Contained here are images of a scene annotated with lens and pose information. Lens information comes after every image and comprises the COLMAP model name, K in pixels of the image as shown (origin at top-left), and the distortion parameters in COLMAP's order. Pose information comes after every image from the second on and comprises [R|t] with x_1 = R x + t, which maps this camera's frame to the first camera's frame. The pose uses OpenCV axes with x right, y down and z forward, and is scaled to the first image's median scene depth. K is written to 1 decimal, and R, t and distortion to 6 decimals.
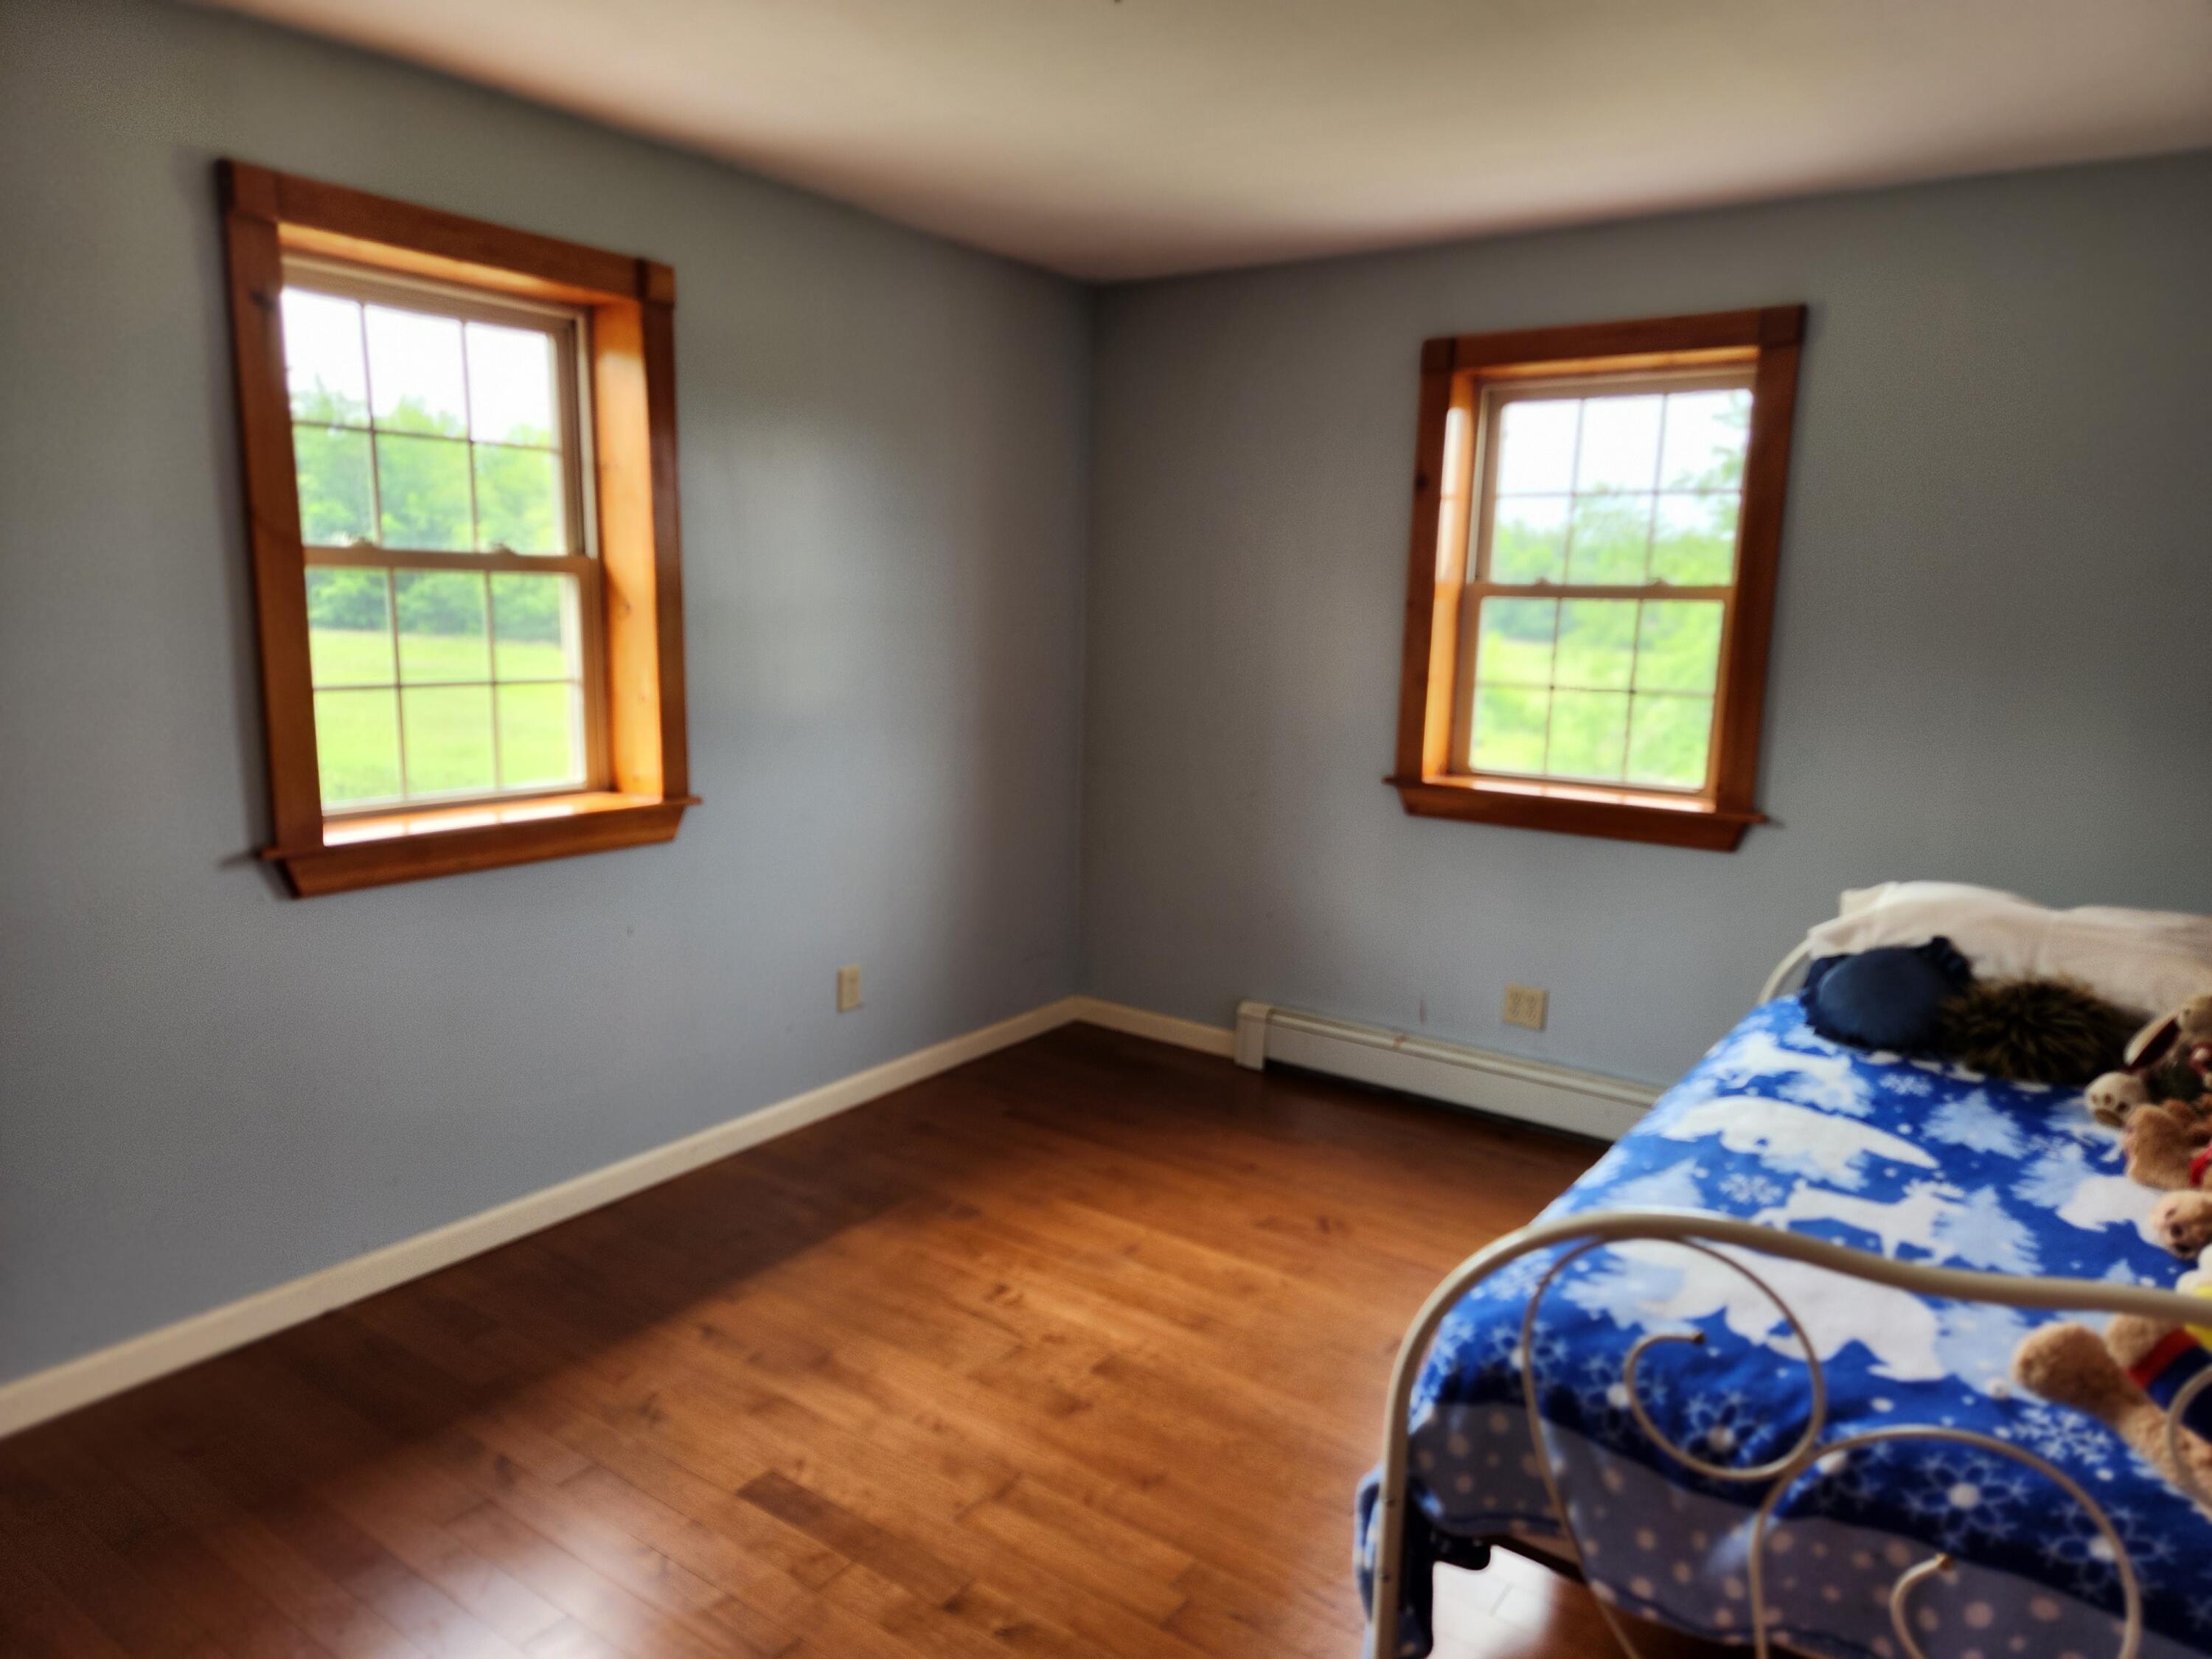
lens RADIAL K [[1498.6, 0, 1104.1], [0, 1498.6, 834.4], [0, 0, 1]] dist [0.066779, -0.048461]
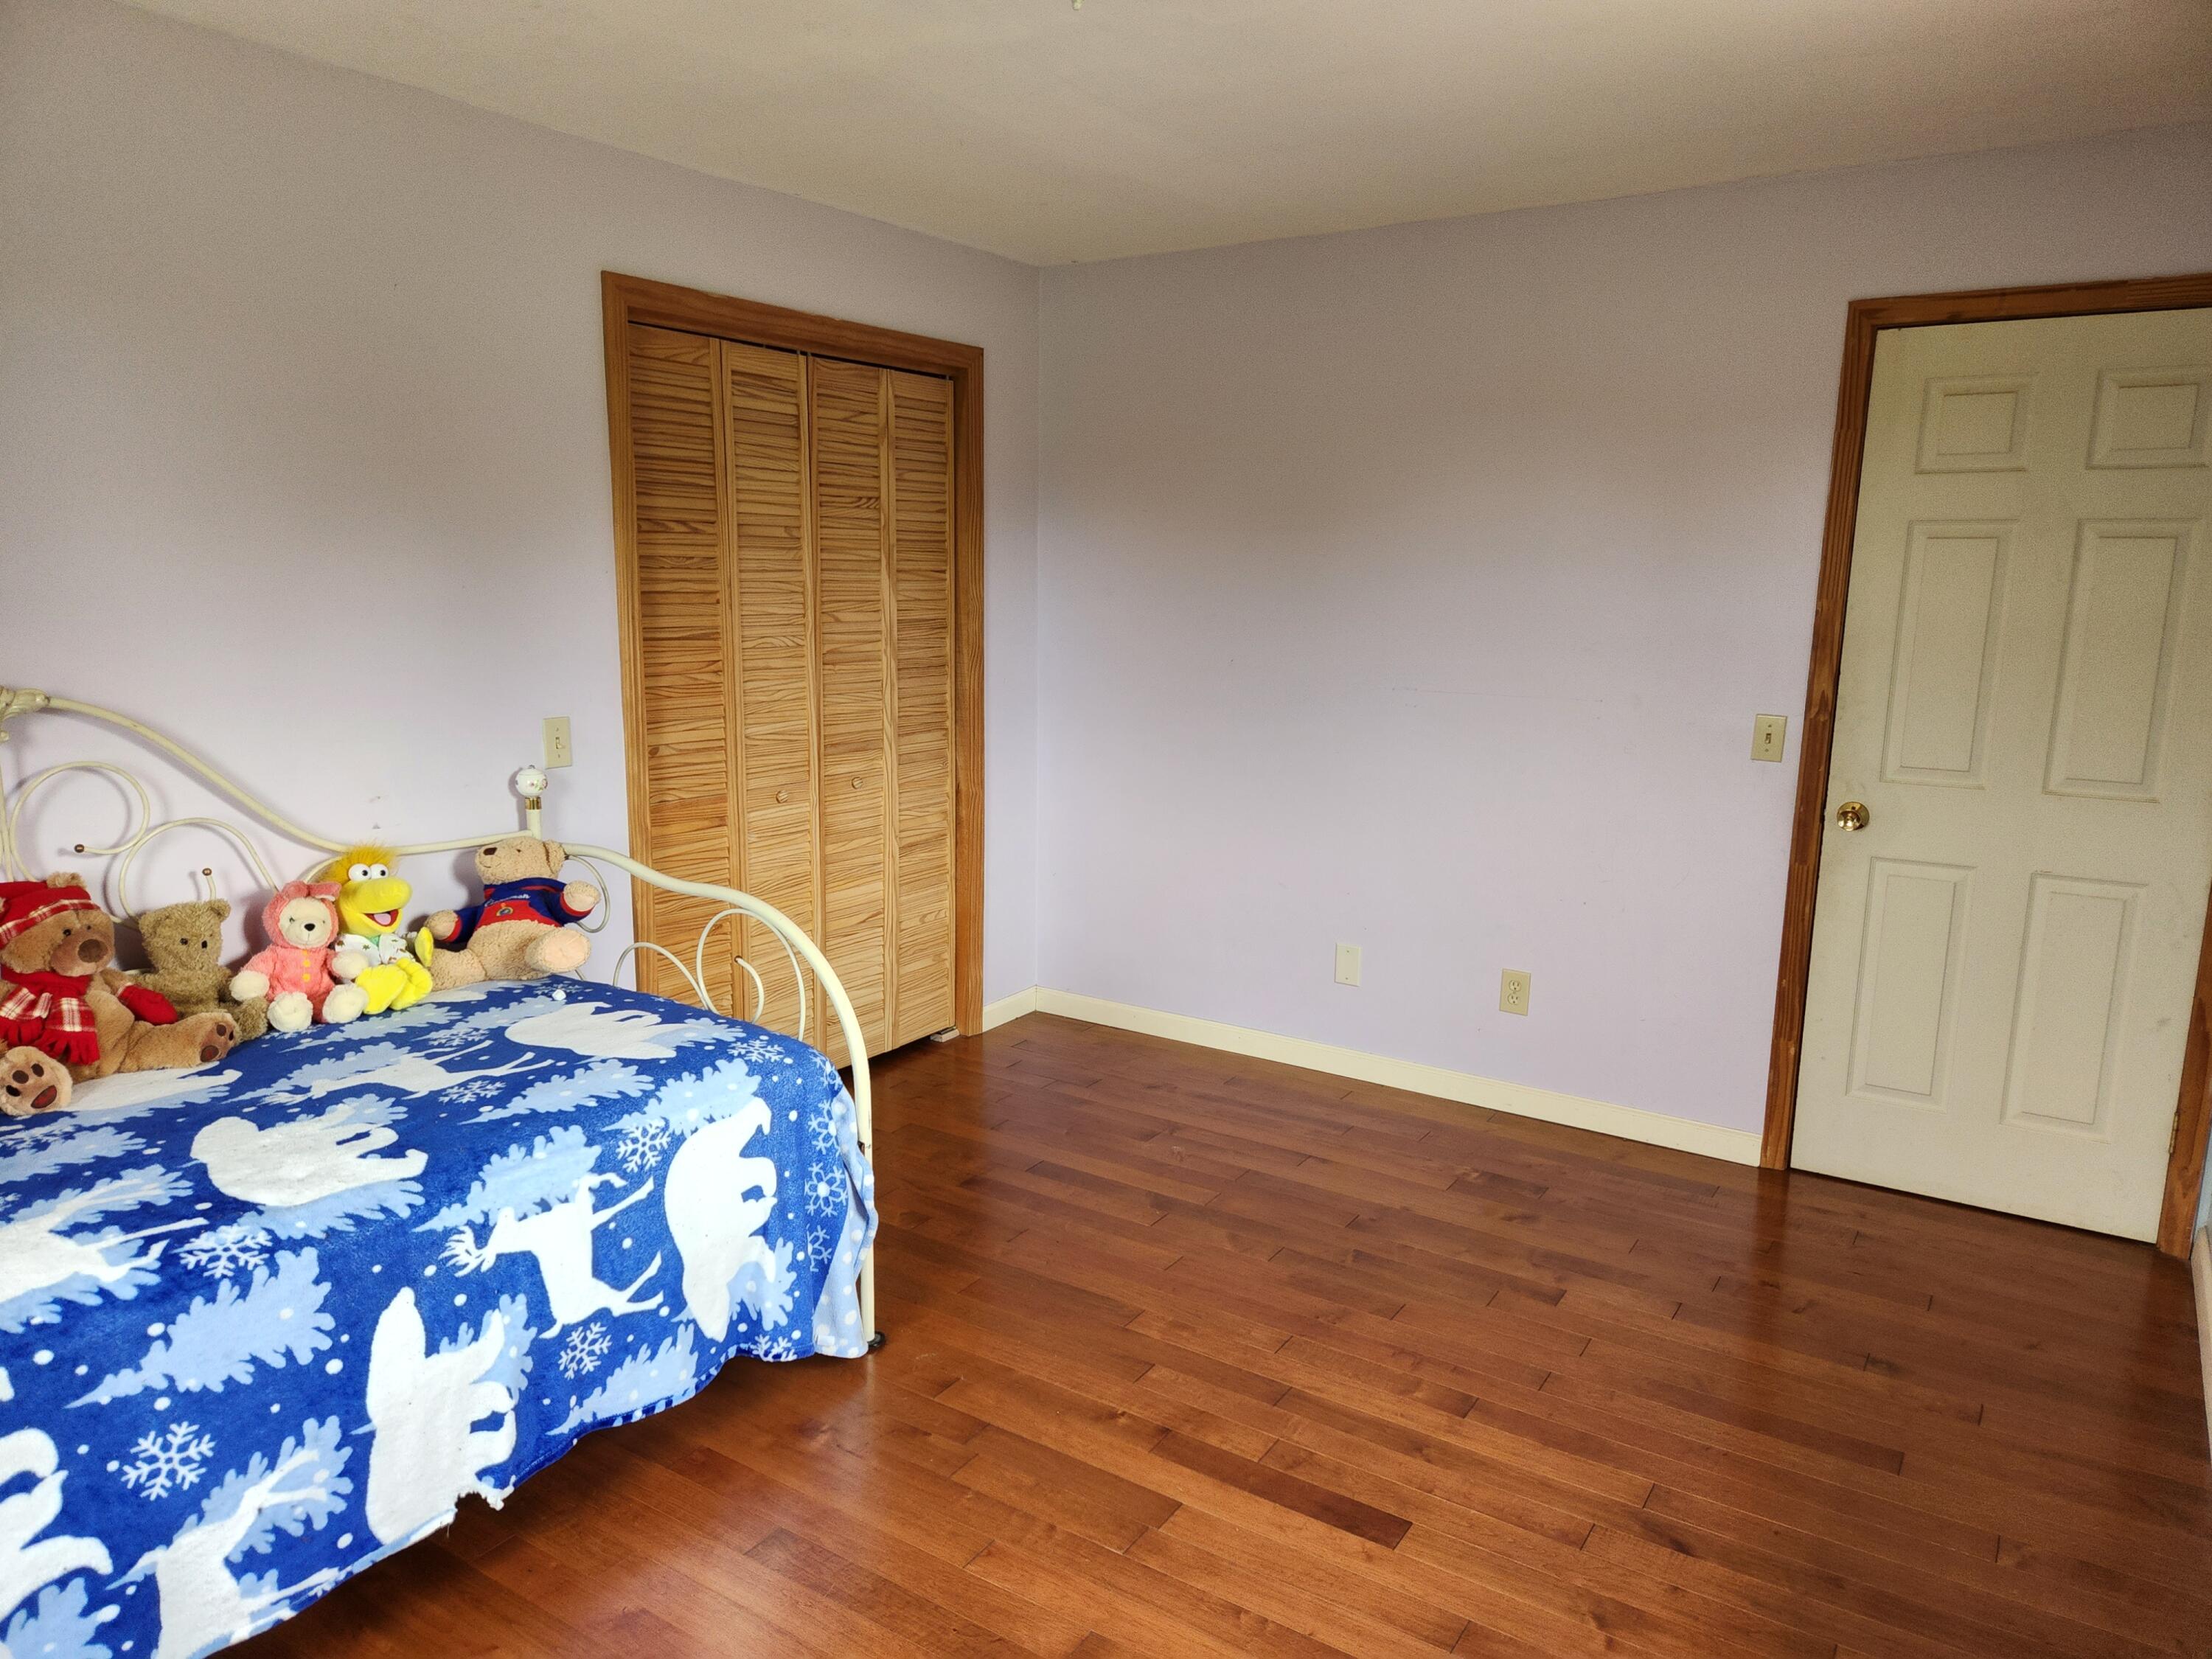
lens RADIAL K [[1485.9, 0, 1107.9], [0, 1485.9, 832.3], [0, 0, 1]] dist [0.000301, -0.000349]
pose [[-0.998730, -0.037984, -0.033105, 0.002914], [-0.047155, 0.936110, 0.348533, -0.343218], [0.017752, 0.349651, -0.936712, 1.938402]]
